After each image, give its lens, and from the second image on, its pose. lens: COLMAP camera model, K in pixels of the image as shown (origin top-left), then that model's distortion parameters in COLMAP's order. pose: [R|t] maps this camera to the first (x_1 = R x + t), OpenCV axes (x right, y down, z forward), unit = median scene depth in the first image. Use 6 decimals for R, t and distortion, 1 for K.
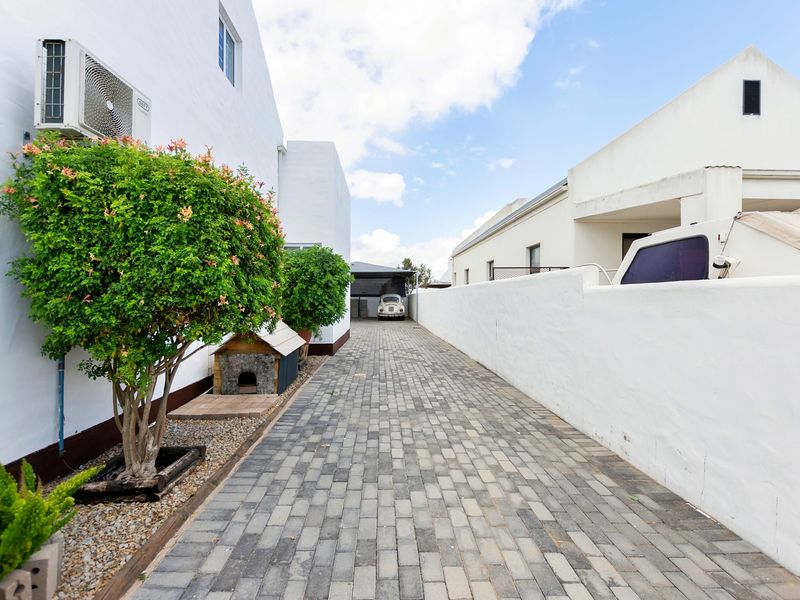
lens RADIAL K [[413.3, 0, 399.9], [0, 413.3, 299.9], [0, 0, 1]] dist [-0.003211, -0.001753]
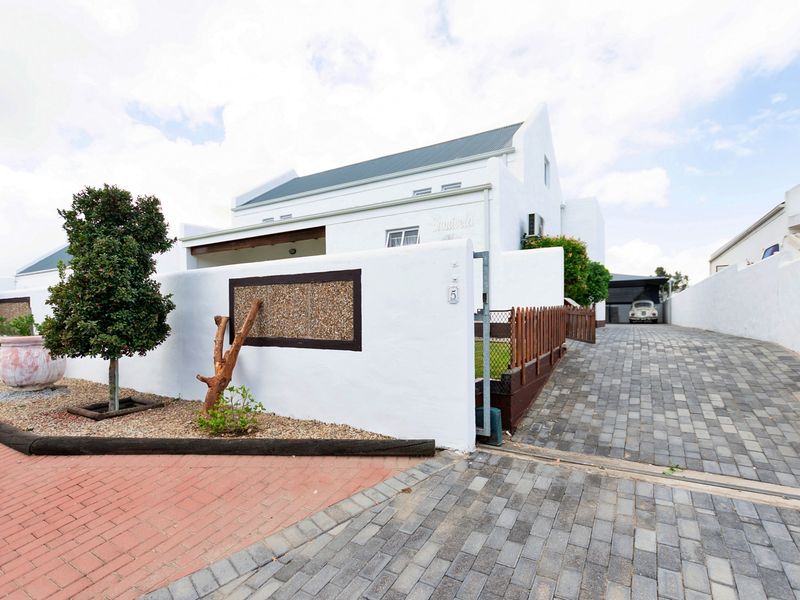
lens RADIAL K [[413.3, 0, 369.5], [0, 413.3, 325.7], [0, 0, 1]] dist [-0.003211, -0.001753]
pose [[0.815502, 0.003516, -0.578743, 0.021453], [0.001824, 0.999961, 0.008646, 0.044897], [0.578751, -0.008107, 0.815464, -0.349053]]
